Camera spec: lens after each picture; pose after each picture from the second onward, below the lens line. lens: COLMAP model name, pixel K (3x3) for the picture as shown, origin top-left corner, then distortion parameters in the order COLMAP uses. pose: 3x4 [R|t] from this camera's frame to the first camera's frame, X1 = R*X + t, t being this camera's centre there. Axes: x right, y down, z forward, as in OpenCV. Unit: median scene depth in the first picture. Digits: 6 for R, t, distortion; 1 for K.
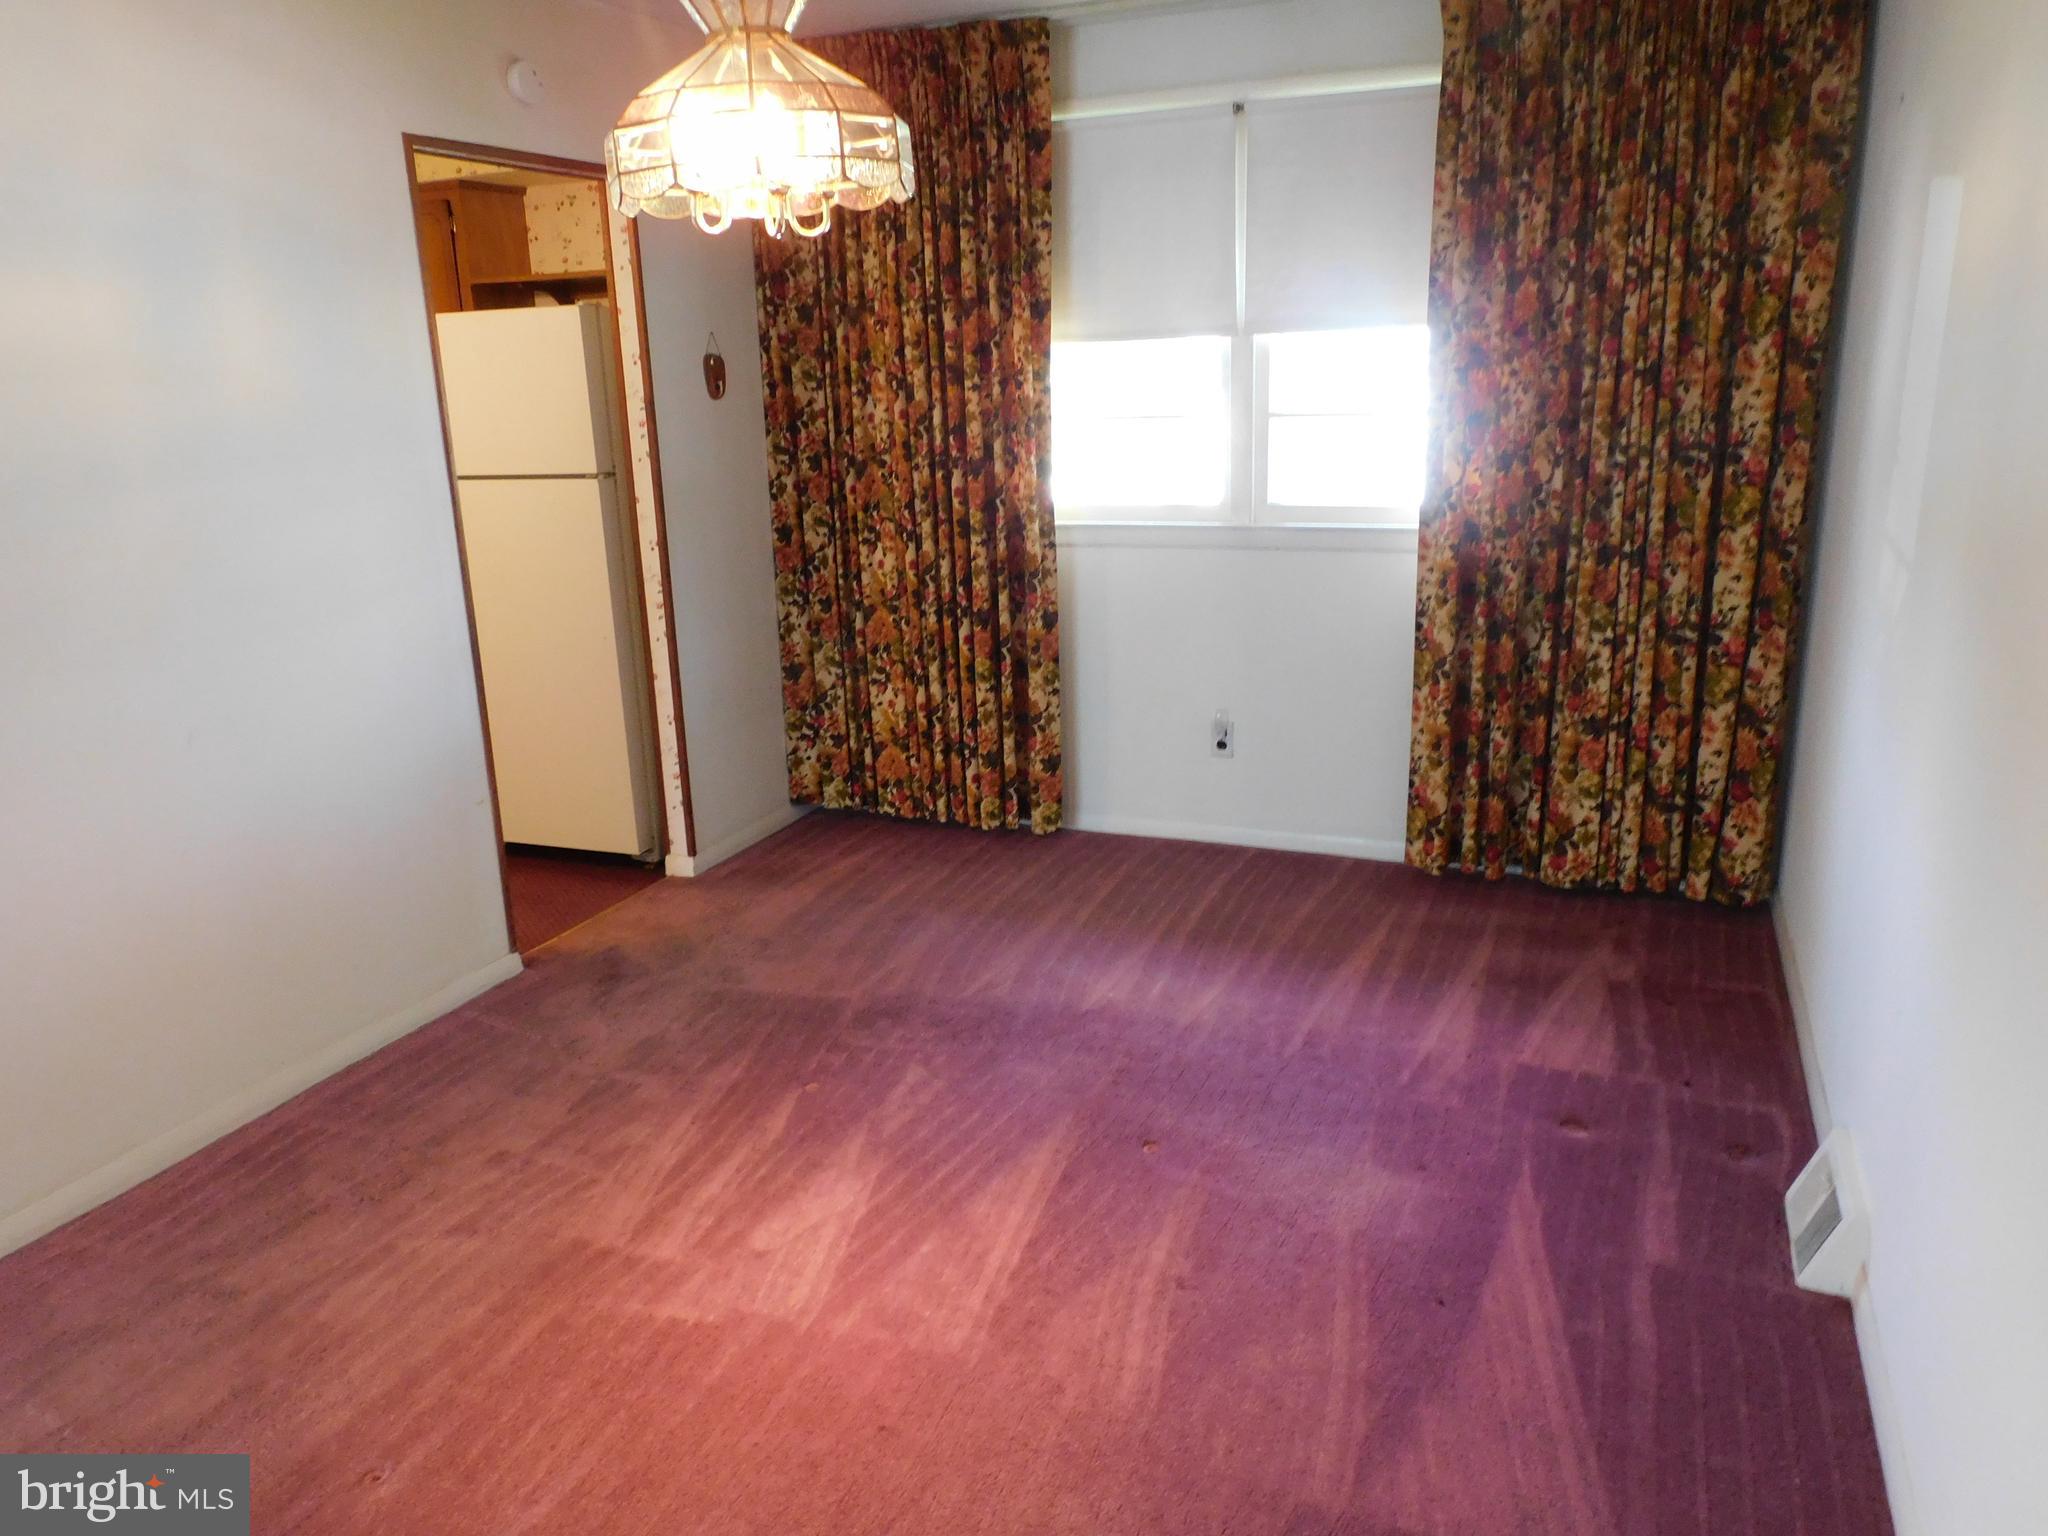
lens RADIAL K [[1462.0, 0, 1023.3], [0, 1462.0, 780.2], [0, 0, 1]] dist [-0.011101, 0.003822]
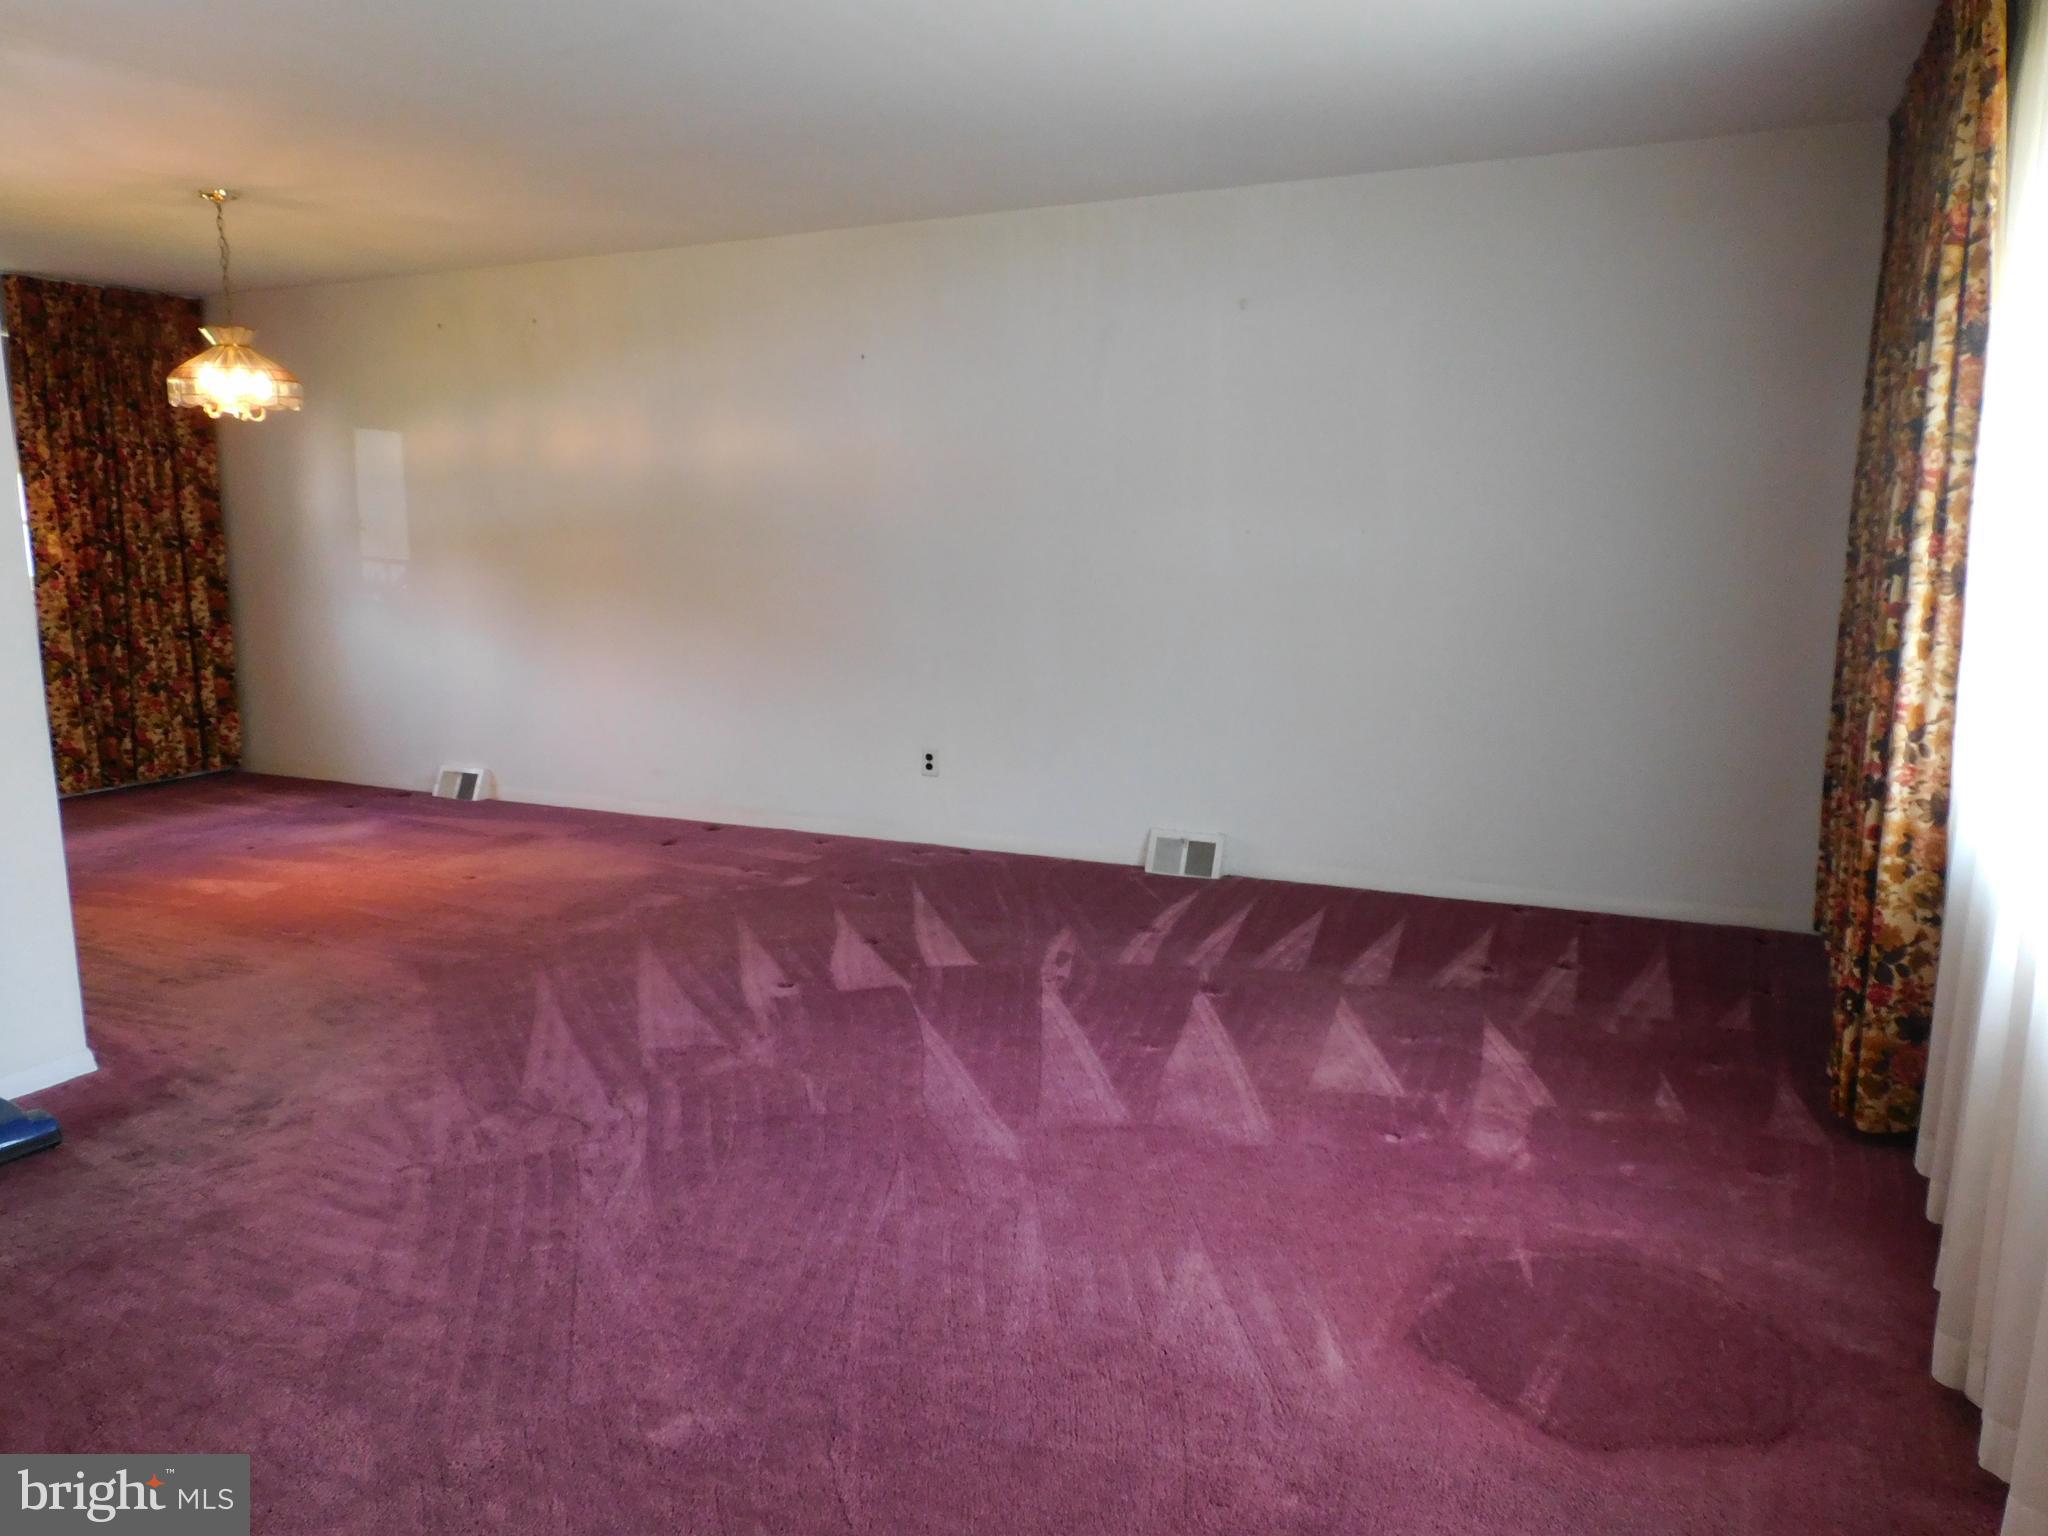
lens RADIAL K [[1462.0, 0, 1025.8], [0, 1462.0, 772.1], [0, 0, 1]] dist [-0.011101, 0.003822]
pose [[0.047749, -0.141211, 0.988827, -1.447846], [0.278025, 0.952714, 0.122629, 0.150644], [-0.959386, 0.269063, 0.084751, -0.194259]]
